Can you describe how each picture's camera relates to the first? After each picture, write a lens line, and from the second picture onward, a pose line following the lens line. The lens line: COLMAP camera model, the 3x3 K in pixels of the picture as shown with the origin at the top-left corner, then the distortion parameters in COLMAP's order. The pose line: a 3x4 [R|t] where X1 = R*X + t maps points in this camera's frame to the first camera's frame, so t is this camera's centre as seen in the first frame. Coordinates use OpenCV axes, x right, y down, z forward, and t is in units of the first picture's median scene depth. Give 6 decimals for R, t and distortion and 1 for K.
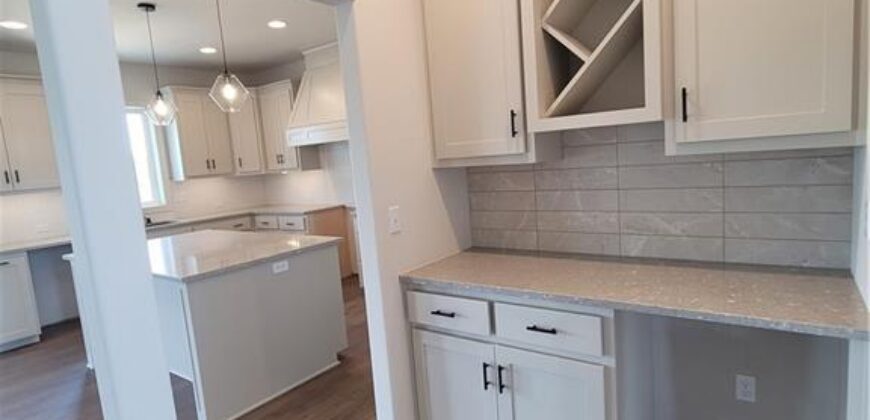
lens RADIAL K [[468.8, 0, 433.5], [0, 468.8, 213.6], [0, 0, 1]] dist [0.000304, -0.000087]
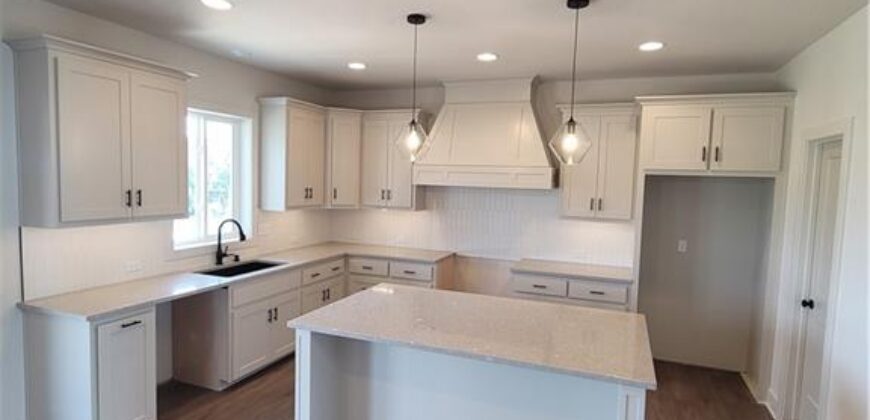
lens RADIAL K [[468.8, 0, 436.2], [0, 468.8, 208.7], [0, 0, 1]] dist [0.000304, -0.000087]
pose [[0.958091, 0.090068, 0.271935, -0.487332], [-0.070382, 0.994200, -0.081319, -0.026876], [-0.277682, 0.058772, 0.958874, 0.136924]]
